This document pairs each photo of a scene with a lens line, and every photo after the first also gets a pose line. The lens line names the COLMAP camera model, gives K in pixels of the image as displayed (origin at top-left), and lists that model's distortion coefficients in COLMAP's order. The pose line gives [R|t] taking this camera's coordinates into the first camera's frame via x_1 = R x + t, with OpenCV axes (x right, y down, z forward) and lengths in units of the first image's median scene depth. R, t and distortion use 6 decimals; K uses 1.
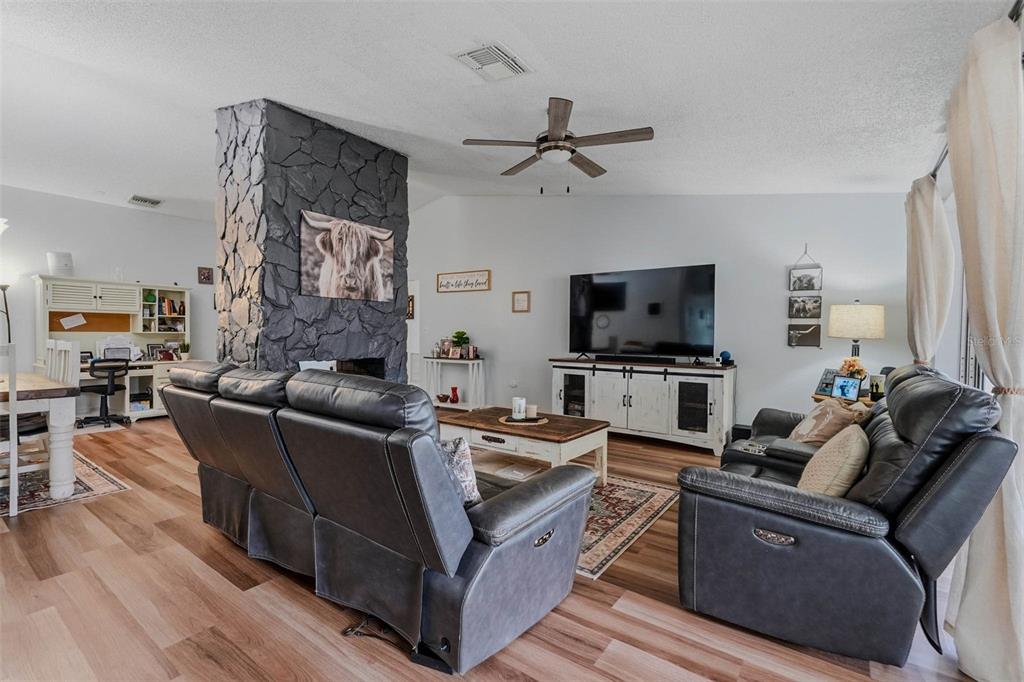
lens RADIAL K [[457.4, 0, 511.8], [0, 457.4, 339.0], [0, 0, 1]] dist [0.003599, 0.000206]
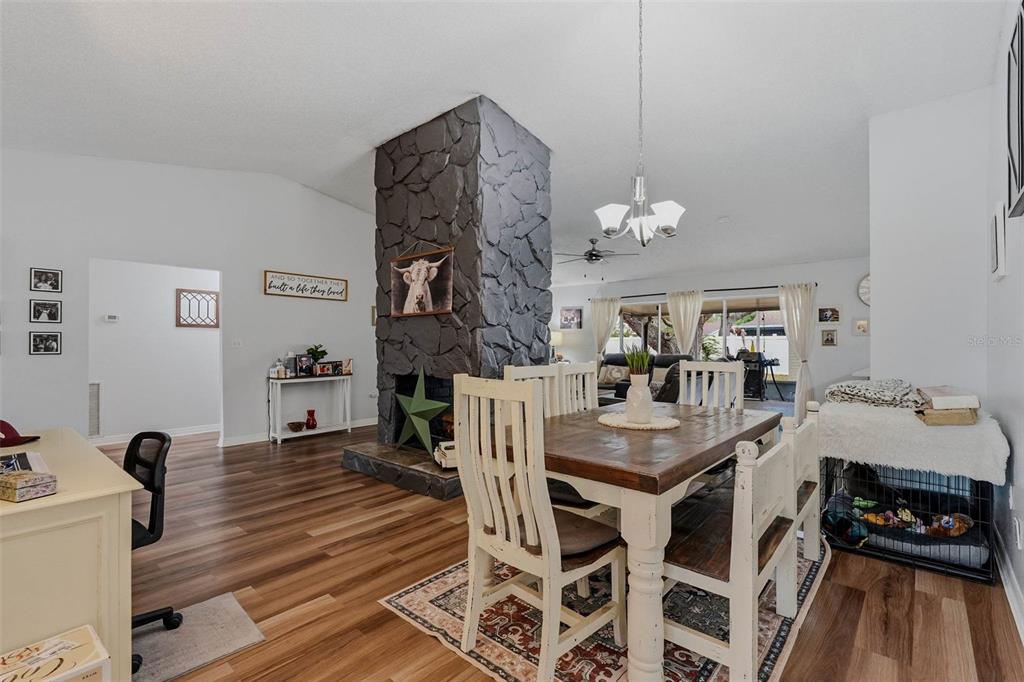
lens RADIAL K [[457.4, 0, 510.5], [0, 457.4, 342.2], [0, 0, 1]] dist [0.003599, 0.000206]
pose [[0.097112, -0.003006, 0.995269, -0.934844], [0.023764, 0.999717, 0.000700, -0.012312], [-0.994990, 0.023584, 0.097156, 0.544463]]
